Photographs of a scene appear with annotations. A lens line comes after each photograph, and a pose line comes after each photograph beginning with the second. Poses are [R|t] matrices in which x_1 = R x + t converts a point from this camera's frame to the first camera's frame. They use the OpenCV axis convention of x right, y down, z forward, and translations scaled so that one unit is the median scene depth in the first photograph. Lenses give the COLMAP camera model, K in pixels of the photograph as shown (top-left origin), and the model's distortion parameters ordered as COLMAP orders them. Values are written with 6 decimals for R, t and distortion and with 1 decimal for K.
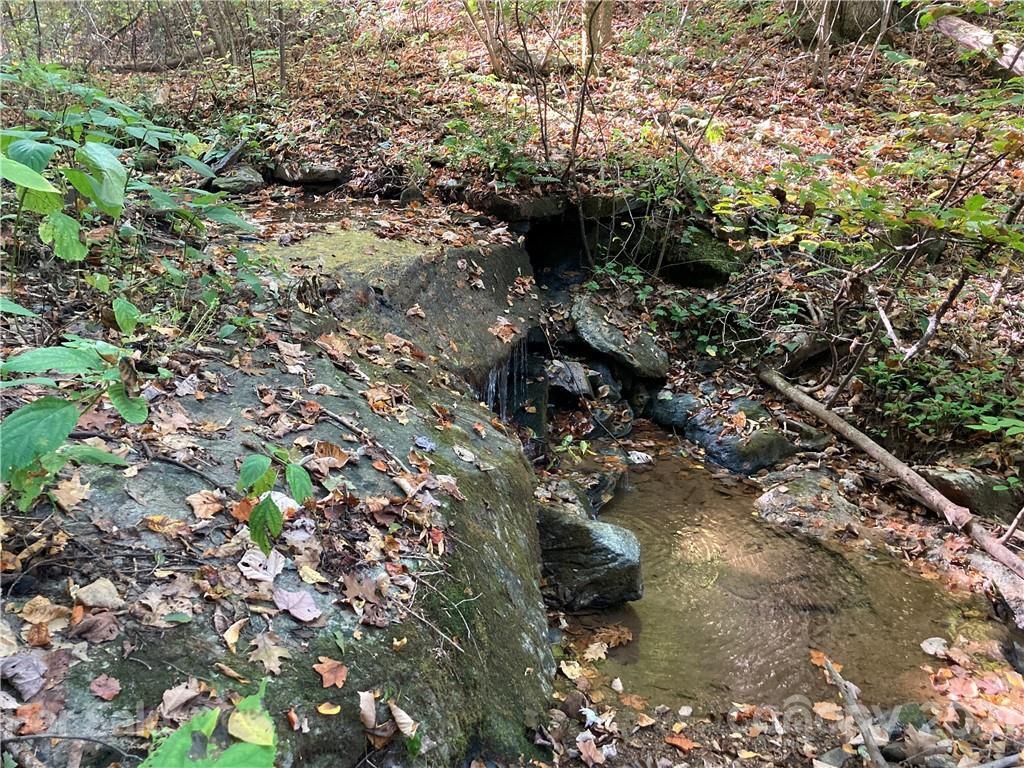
lens RADIAL K [[828.8, 0, 503.9], [0, 828.8, 342.2], [0, 0, 1]] dist [0.014862, -0.010824]
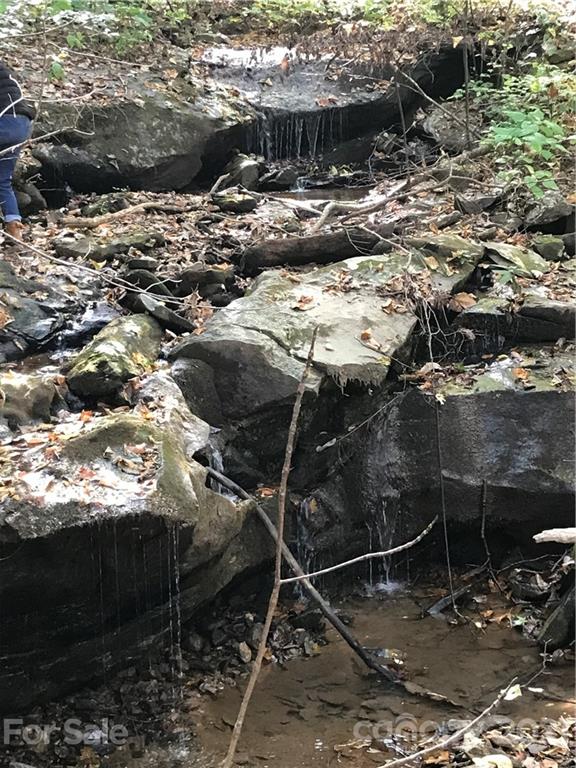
lens RADIAL K [[1459.1, 0, 294.2], [0, 1459.1, 351.7], [0, 0, 1]] dist [0.132791, 0.000000]
pose [[0.699027, 0.113457, -0.706038, 2.015784], [-0.164683, 0.986336, -0.004547, 0.488816], [0.695874, 0.119451, 0.708160, -1.046991]]
